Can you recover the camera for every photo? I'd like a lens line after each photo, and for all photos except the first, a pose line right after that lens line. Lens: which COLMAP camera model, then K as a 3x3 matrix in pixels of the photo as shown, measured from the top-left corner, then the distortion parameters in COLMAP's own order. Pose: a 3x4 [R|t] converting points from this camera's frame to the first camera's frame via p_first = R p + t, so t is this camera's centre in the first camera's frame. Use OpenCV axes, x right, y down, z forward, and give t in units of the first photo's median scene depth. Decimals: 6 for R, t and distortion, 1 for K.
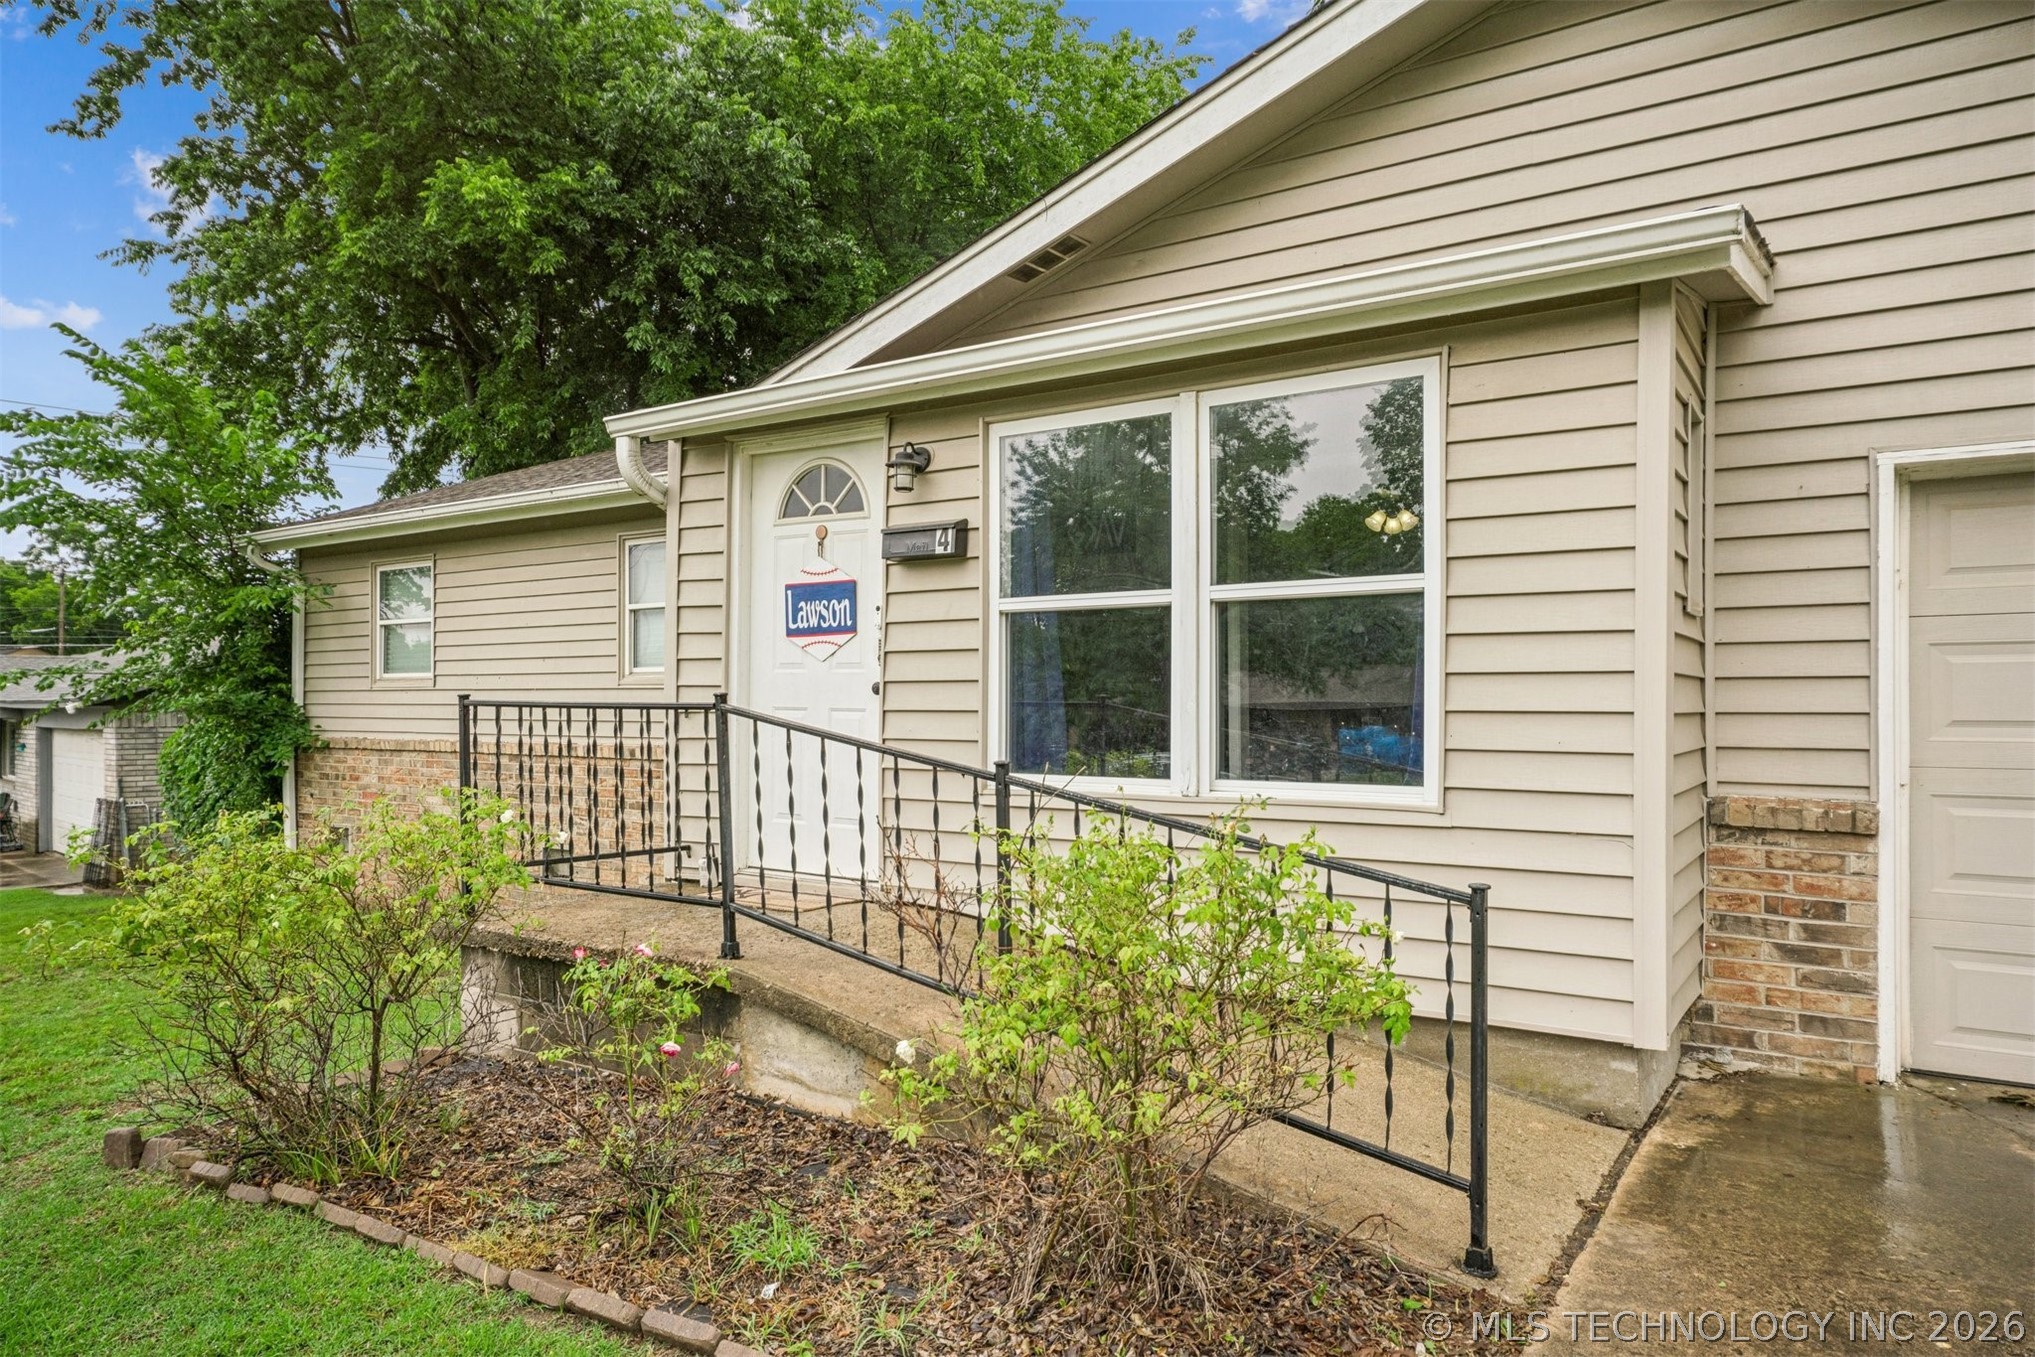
lens RADIAL K [[1350.6, 0, 1024.8], [0, 1350.6, 691.2], [0, 0, 1]] dist [0.001205, -0.002044]
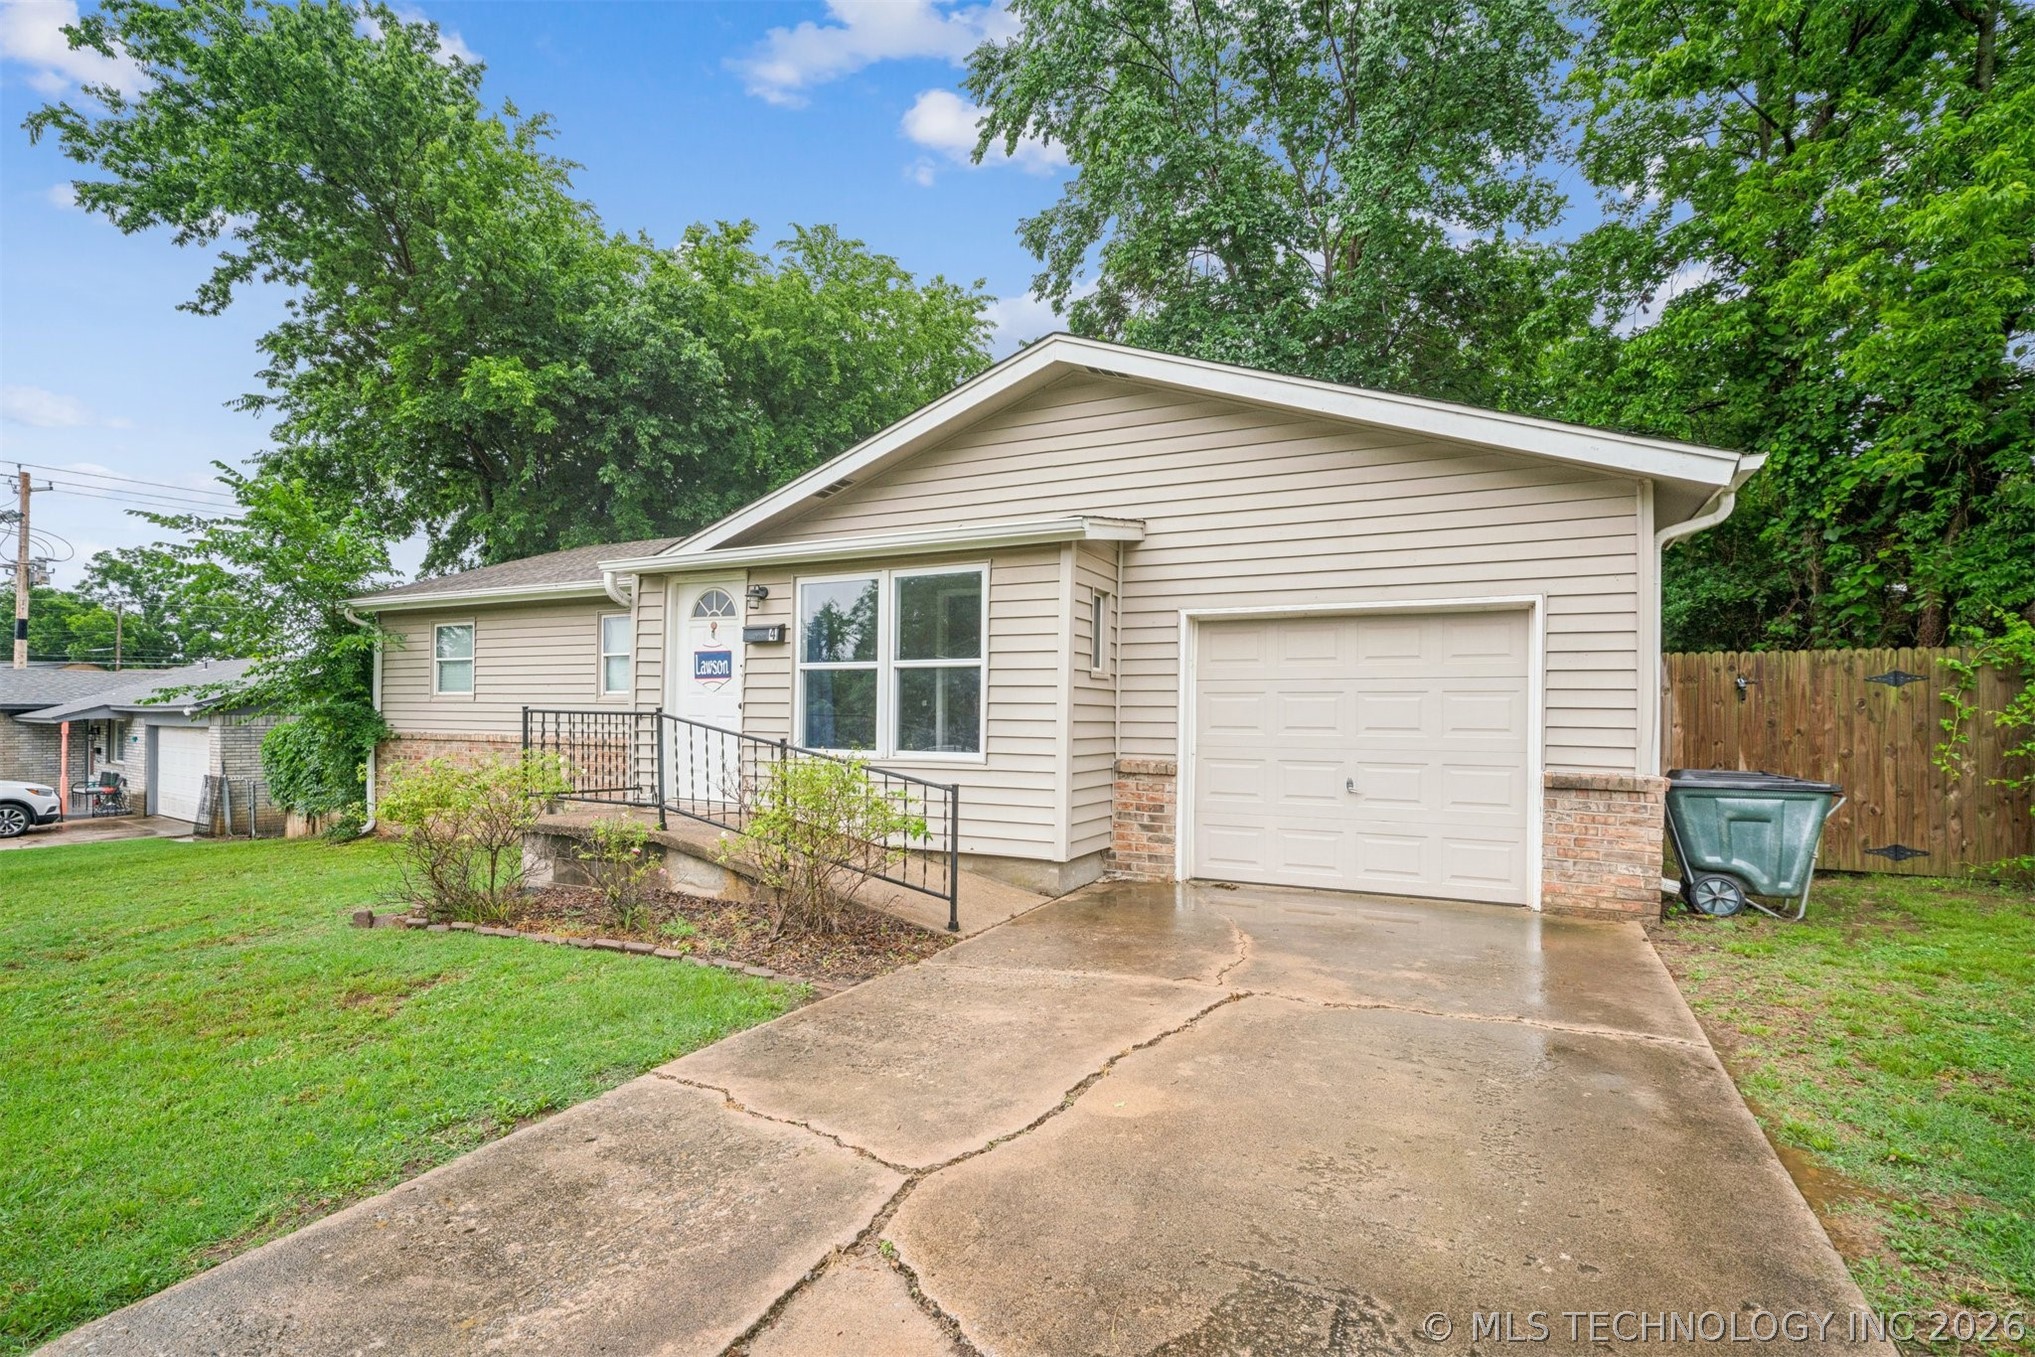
lens RADIAL K [[1051.3, 0, 1031.8], [0, 1051.3, 712.1], [0, 0, 1]] dist [0.005757, 0.003342]
pose [[0.993053, 0.011718, 0.117084, 0.095756], [-0.012135, 0.999922, 0.002843, -0.001888], [-0.117041, -0.004244, 0.993118, -0.417365]]
